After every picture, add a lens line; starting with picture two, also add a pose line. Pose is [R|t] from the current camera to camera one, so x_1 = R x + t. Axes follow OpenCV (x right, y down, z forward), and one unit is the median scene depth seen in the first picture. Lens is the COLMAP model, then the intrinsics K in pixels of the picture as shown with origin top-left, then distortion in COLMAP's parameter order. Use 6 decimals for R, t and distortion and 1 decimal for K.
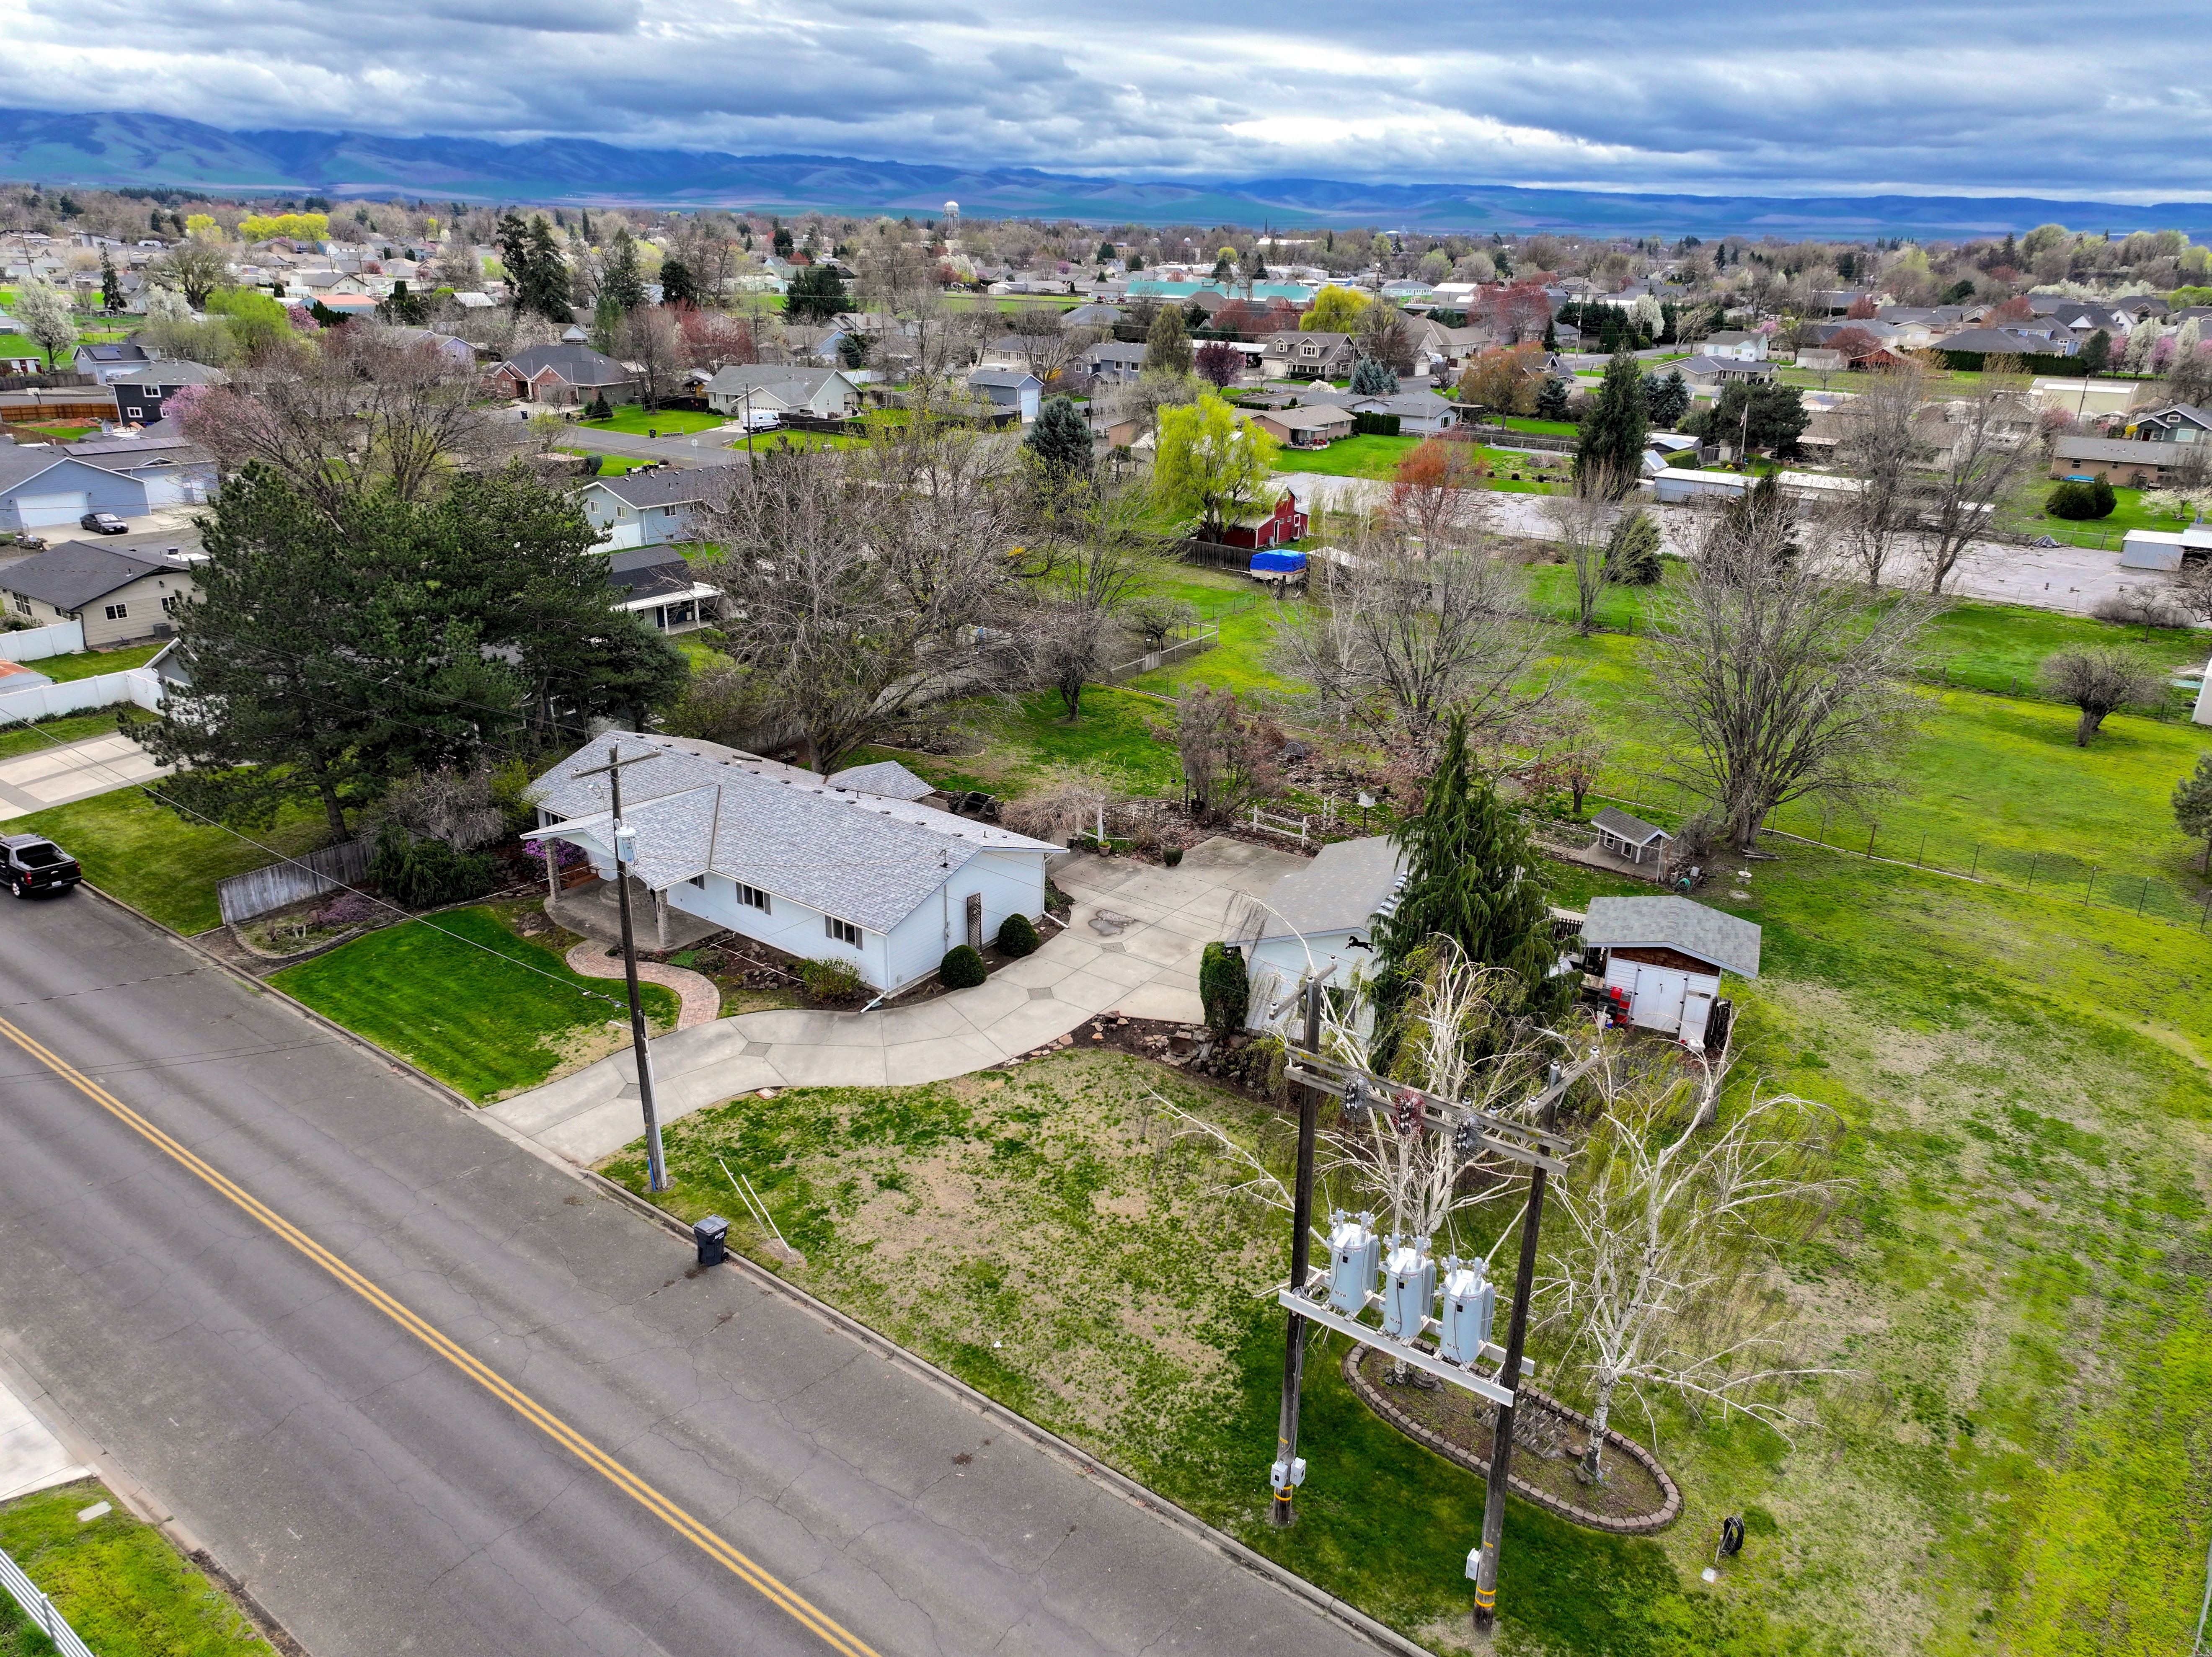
lens RADIAL K [[1548.4, 0, 1106.0], [0, 1548.4, 828.5], [0, 0, 1]] dist [-0.000168, 0.011791]
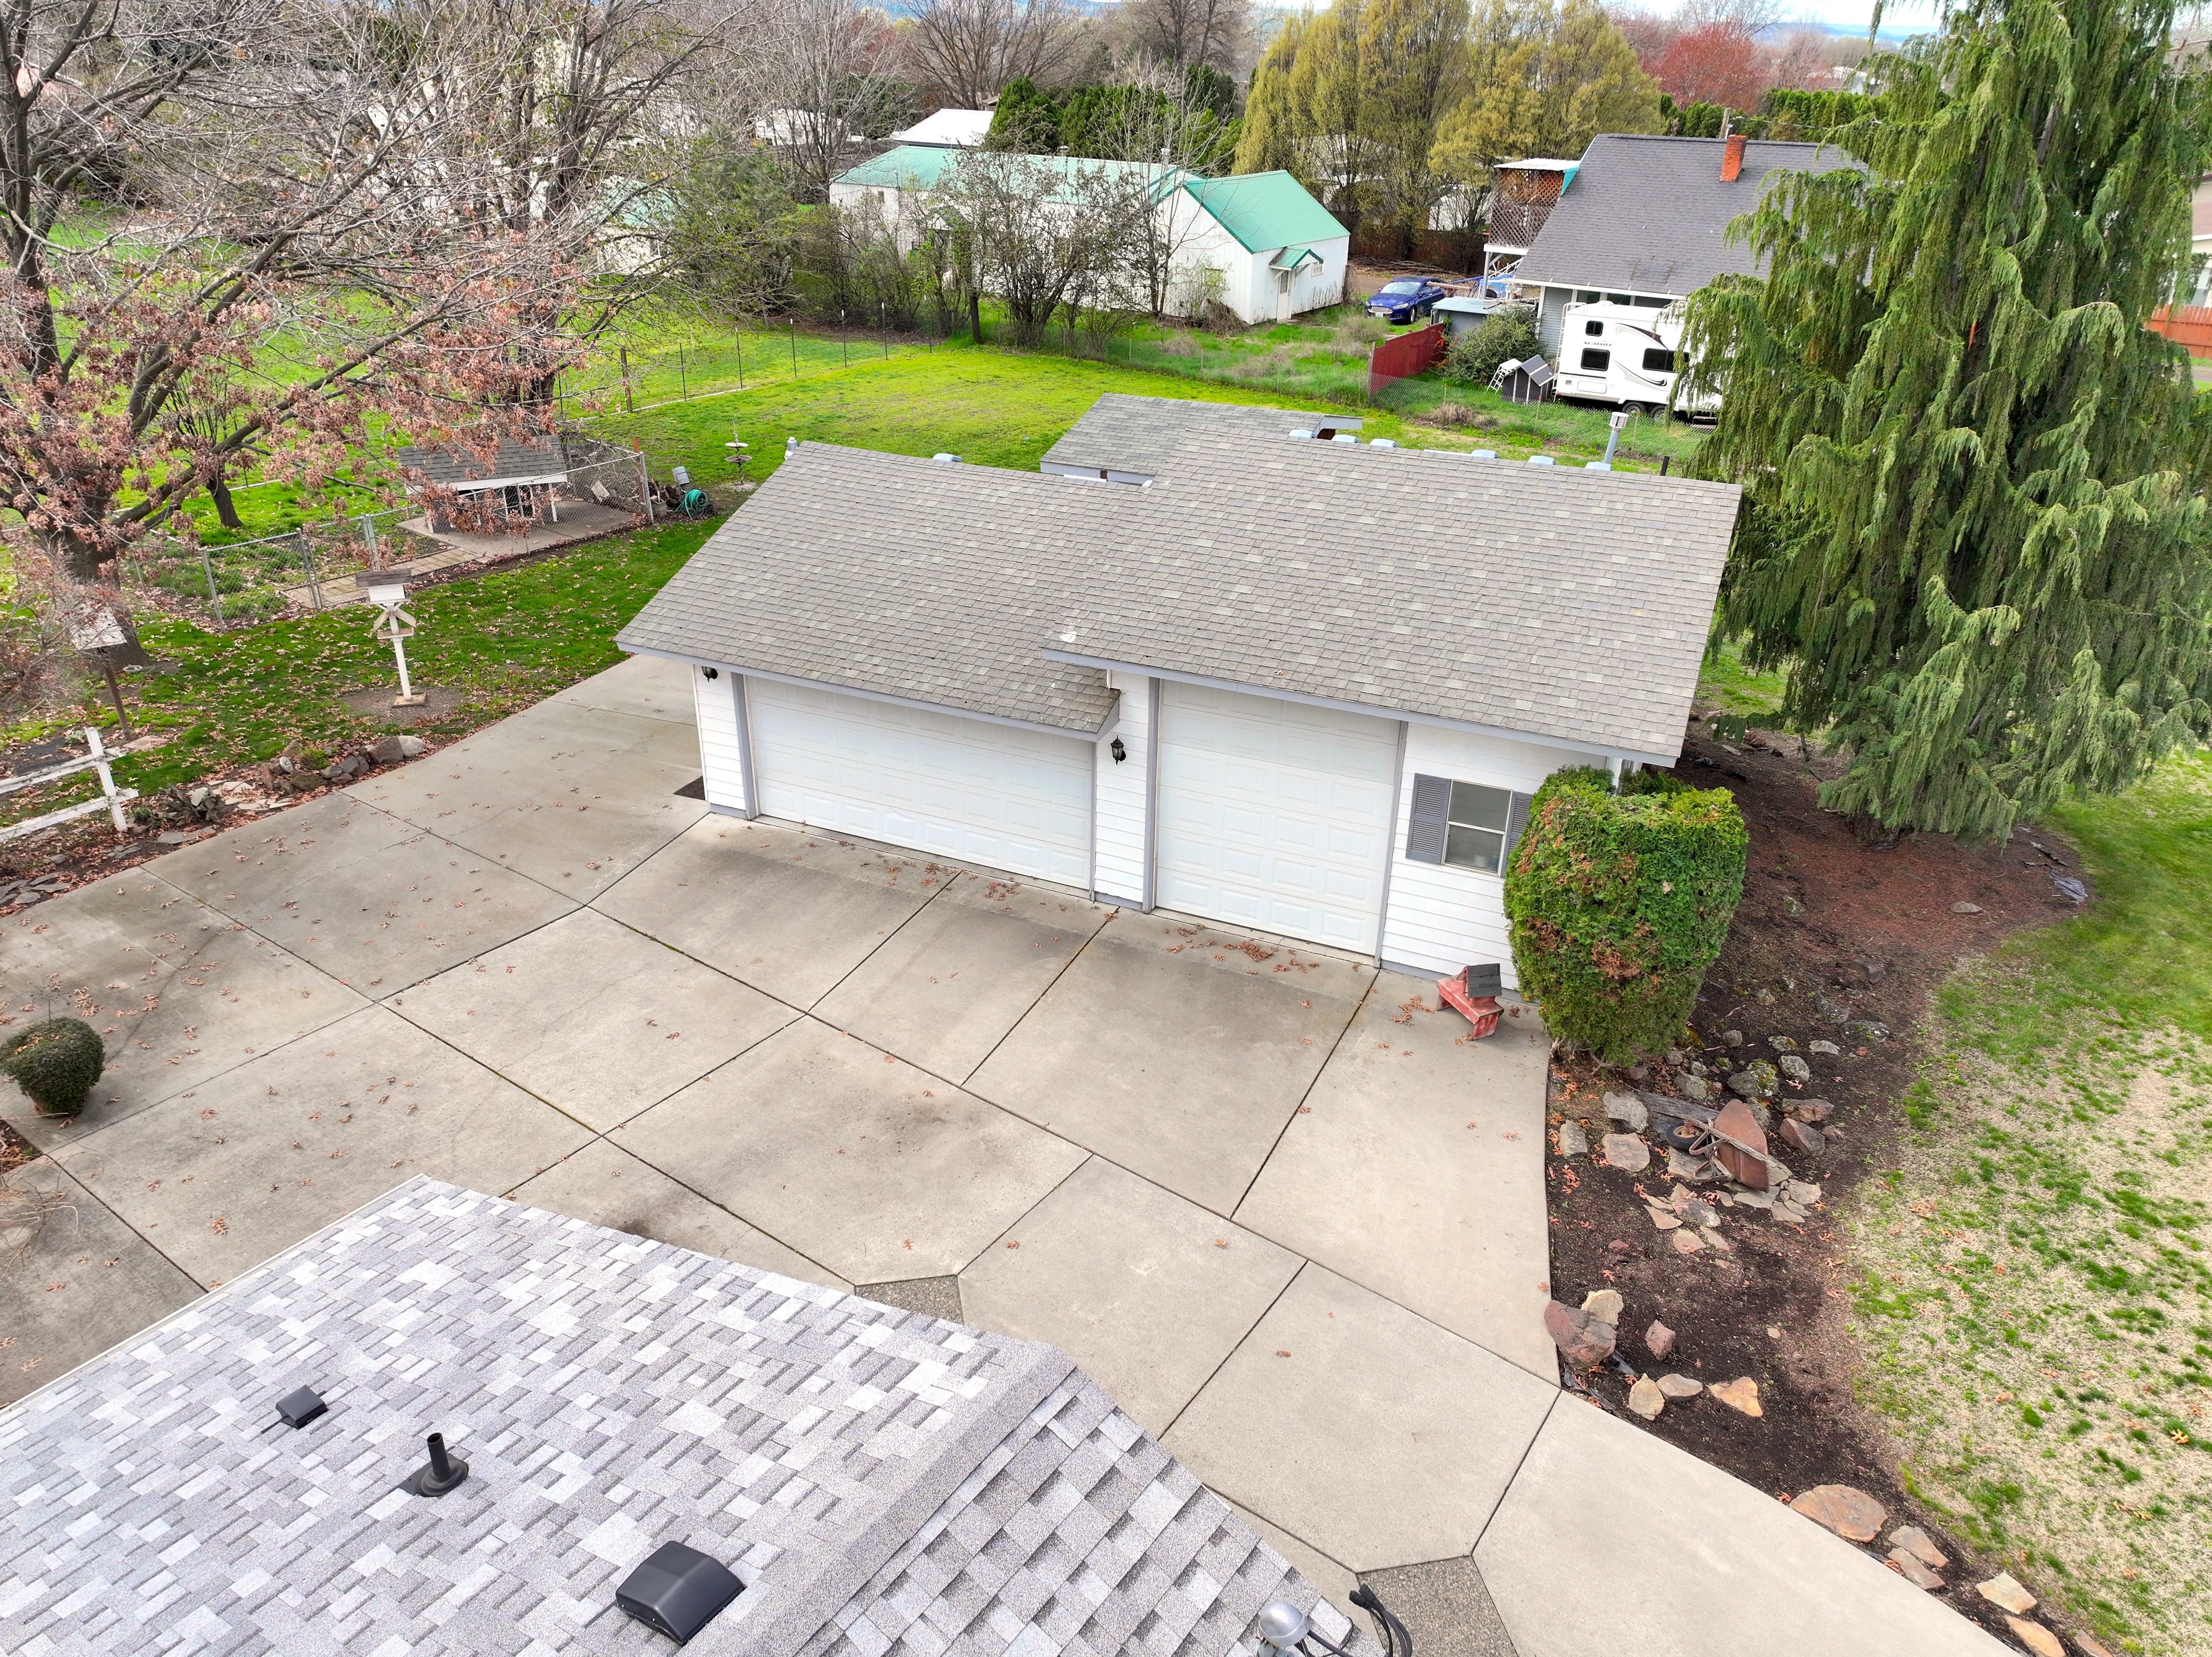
lens RADIAL K [[1552.5, 0, 1106.0], [0, 1552.5, 828.5], [0, 0, 1]] dist [-0.000900, 0.001214]
pose [[0.001279, -0.475125, 0.879917, -0.170727], [0.344960, 0.826116, 0.445573, -0.072491], [-0.938617, 0.302966, 0.164956, 1.037214]]
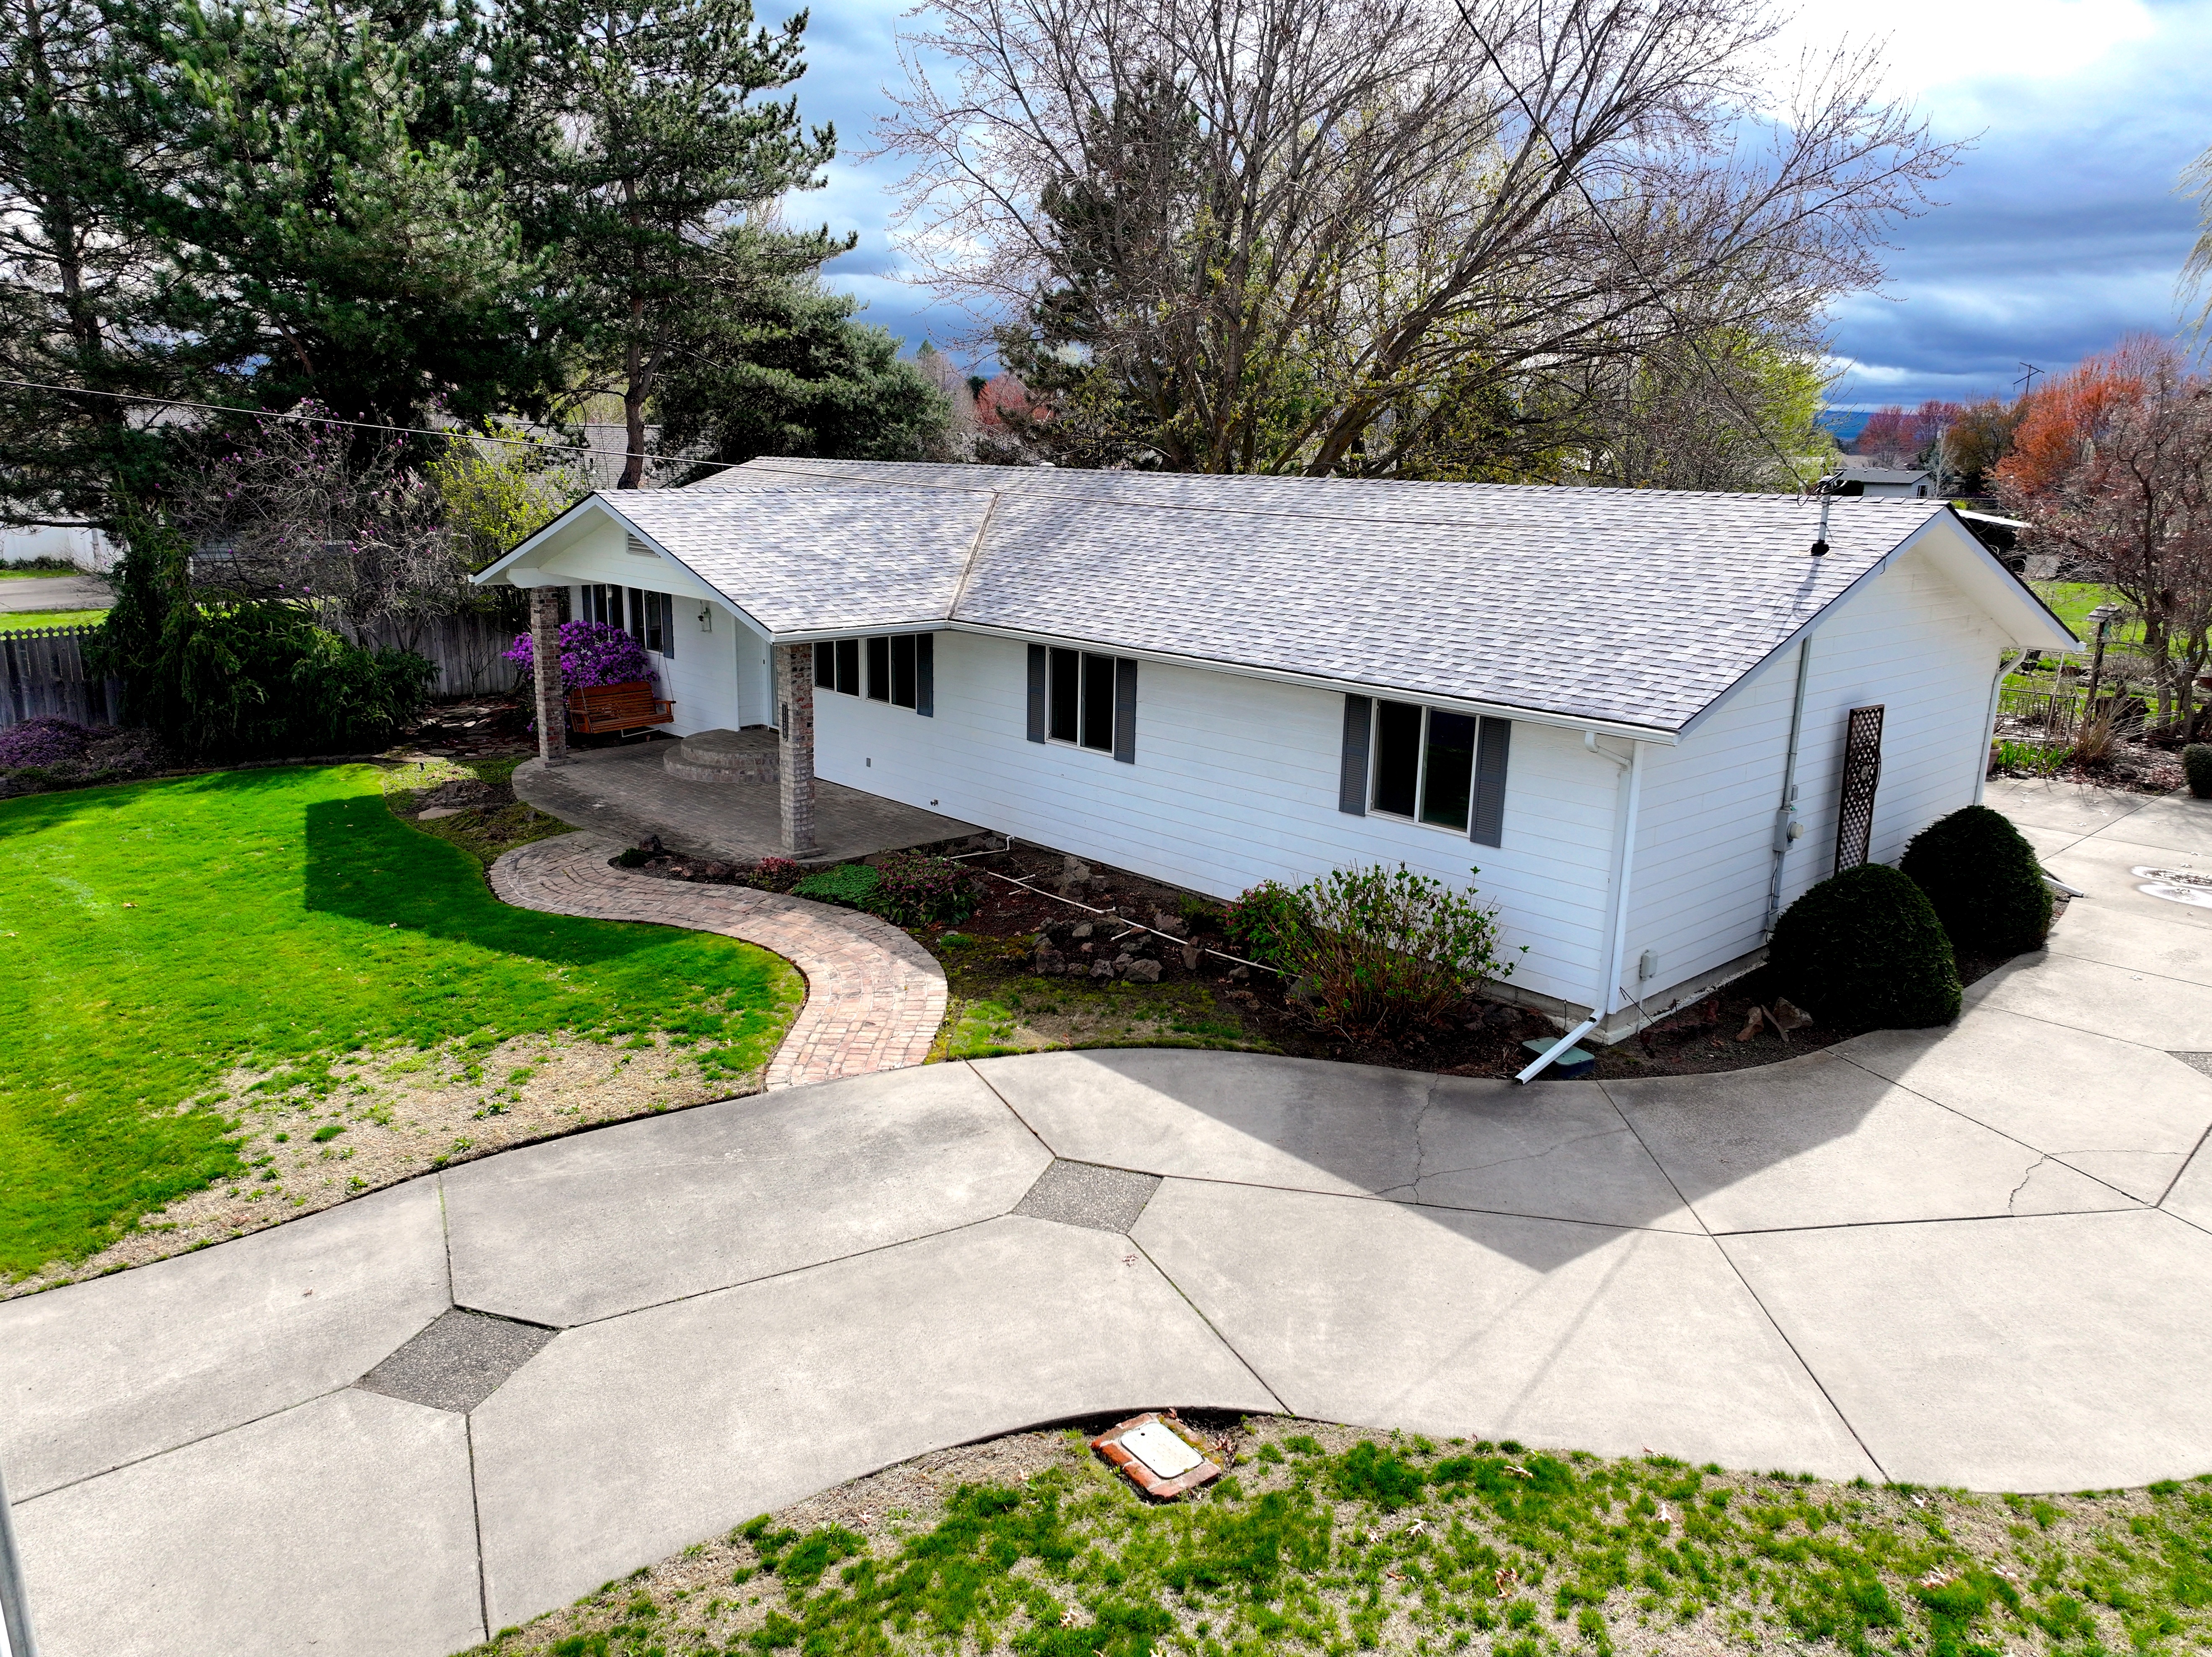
lens RADIAL K [[1548.4, 0, 1106.0], [0, 1548.4, 828.5], [0, 0, 1]] dist [-0.000168, 0.011791]
pose [[0.984626, 0.044071, -0.169026, -0.187523], [-0.065407, 0.990272, -0.122814, 0.117203], [0.161969, 0.131981, 0.977930, 0.775804]]
